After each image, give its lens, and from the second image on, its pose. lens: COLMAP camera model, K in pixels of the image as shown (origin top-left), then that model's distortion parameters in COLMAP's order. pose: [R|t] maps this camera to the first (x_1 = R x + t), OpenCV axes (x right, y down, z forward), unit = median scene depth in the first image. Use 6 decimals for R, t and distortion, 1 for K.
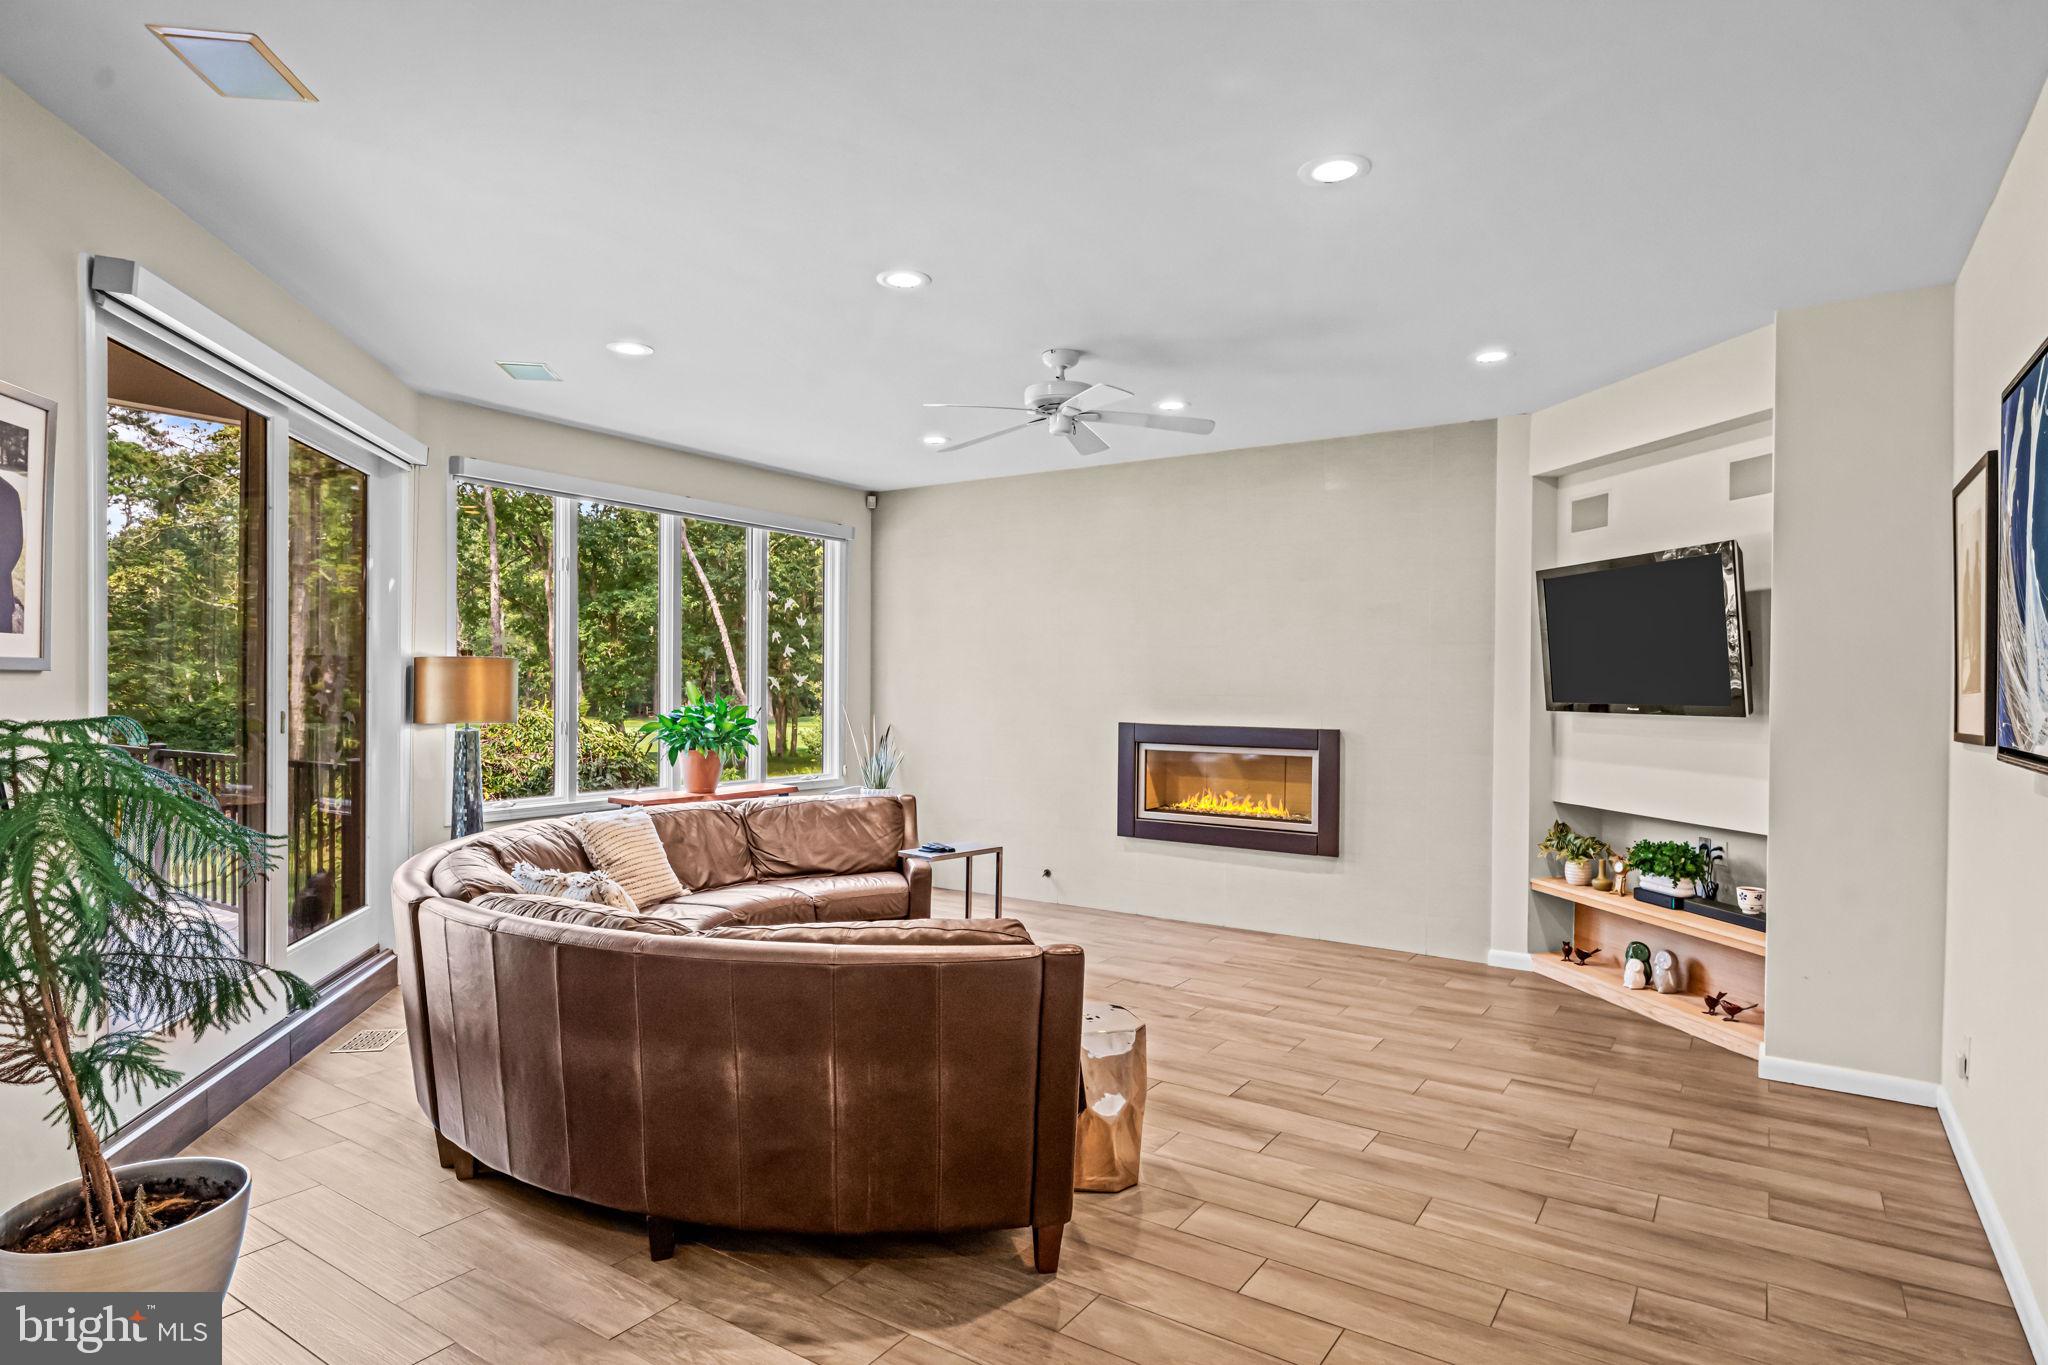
lens RADIAL K [[1107.9, 0, 1023.0], [0, 1107.9, 684.6], [0, 0, 1]] dist [0.001152, 0.000394]
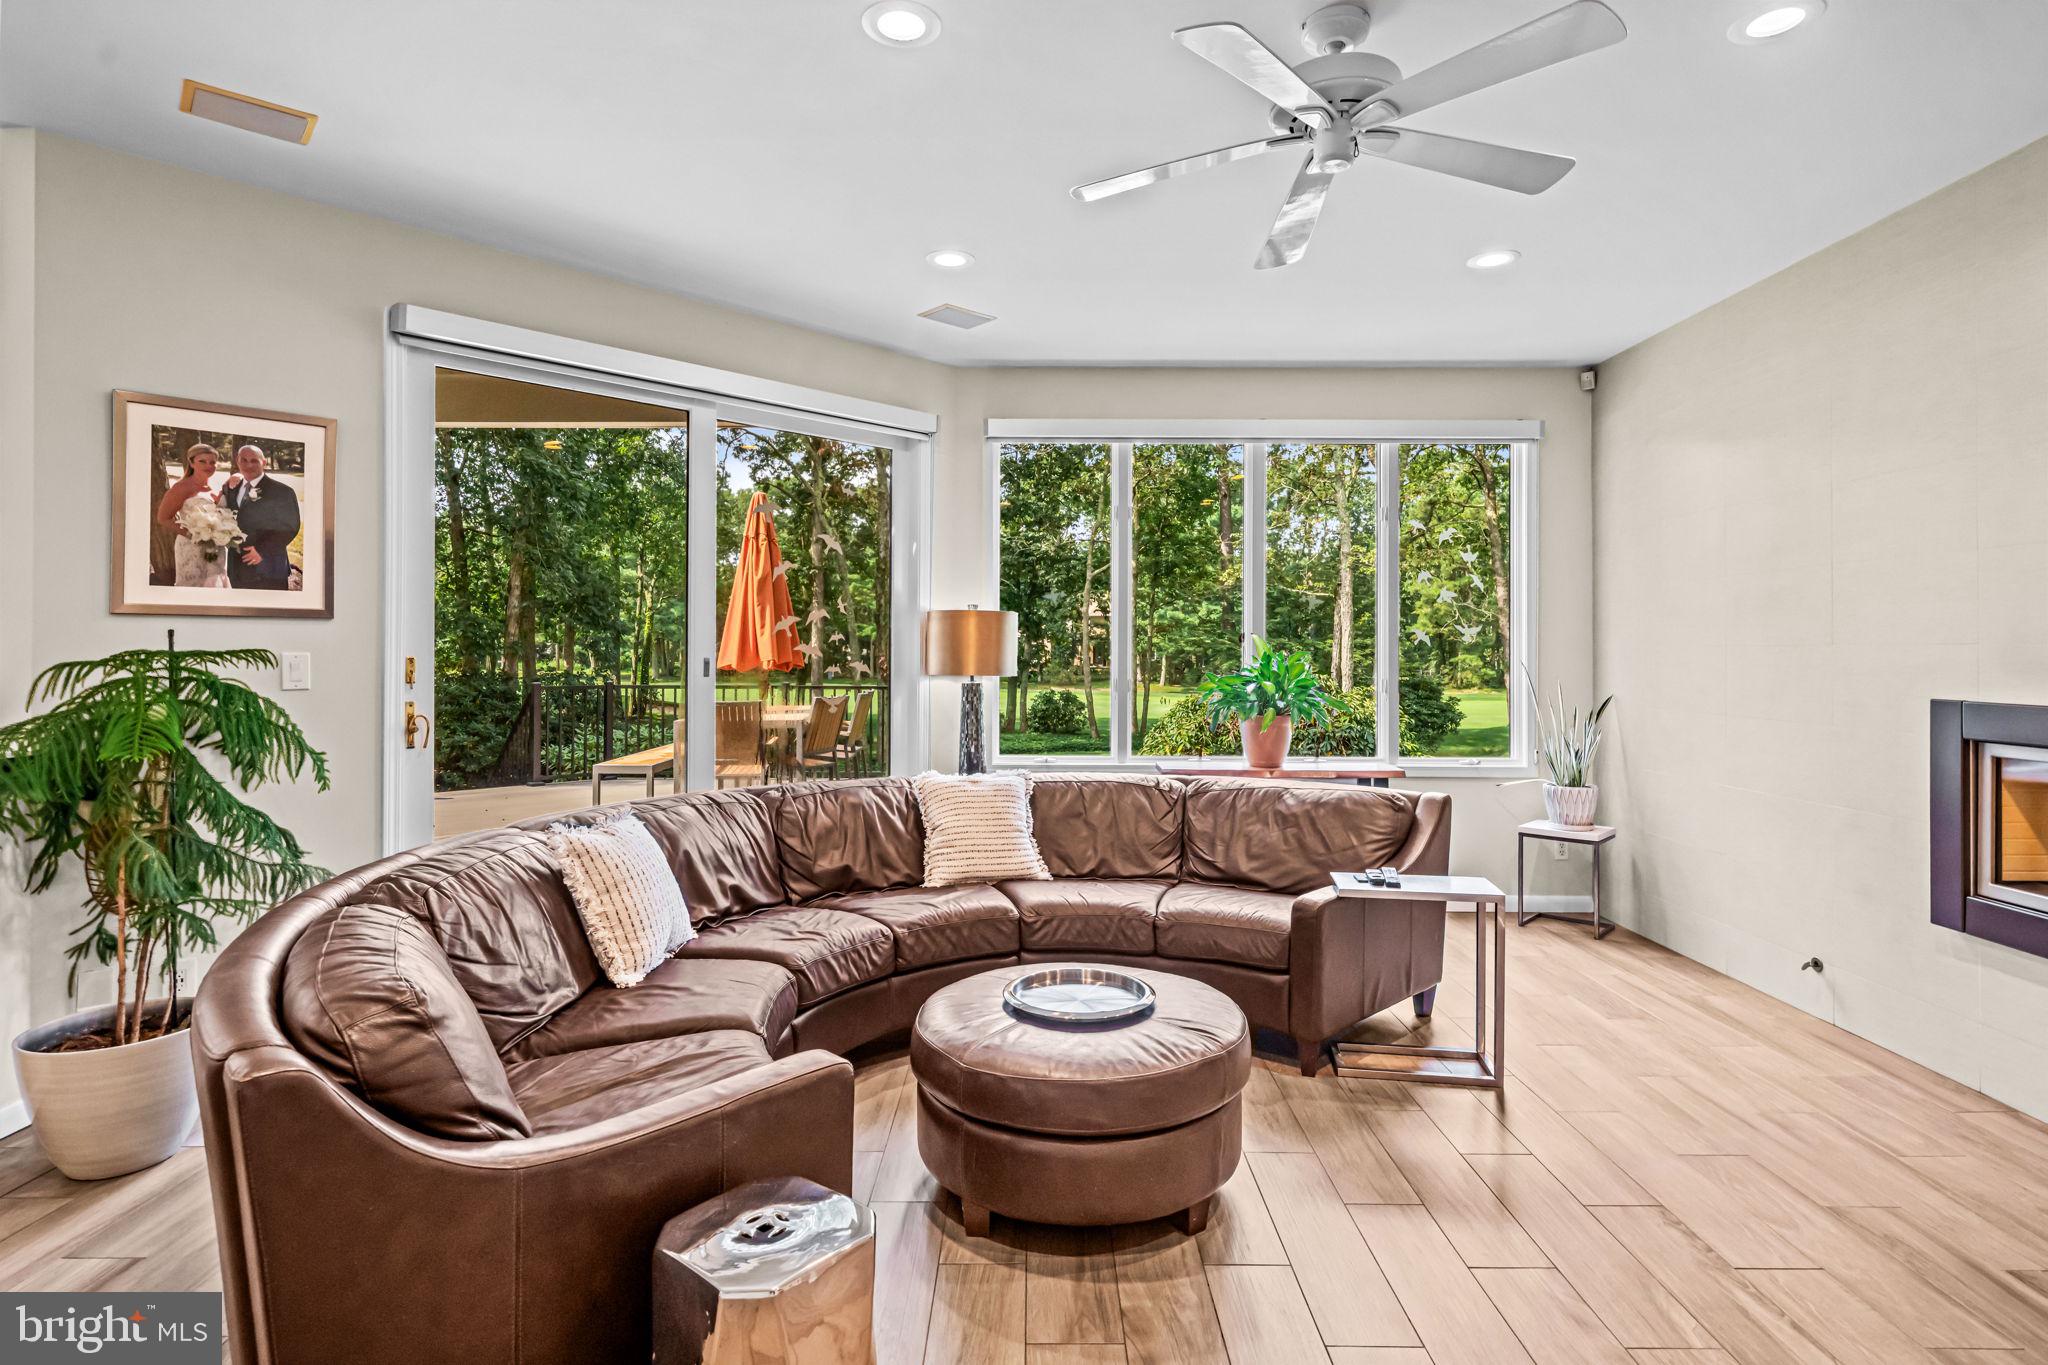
lens RADIAL K [[1045.7, 0, 1031.4], [0, 1045.7, 648.5], [0, 0, 1]] dist [-0.000462, -0.000669]
pose [[0.553311, -0.010453, -0.832909, 0.262914], [0.001504, 0.999932, -0.011549, 0.016111], [0.832973, 0.005138, 0.553290, 0.401330]]
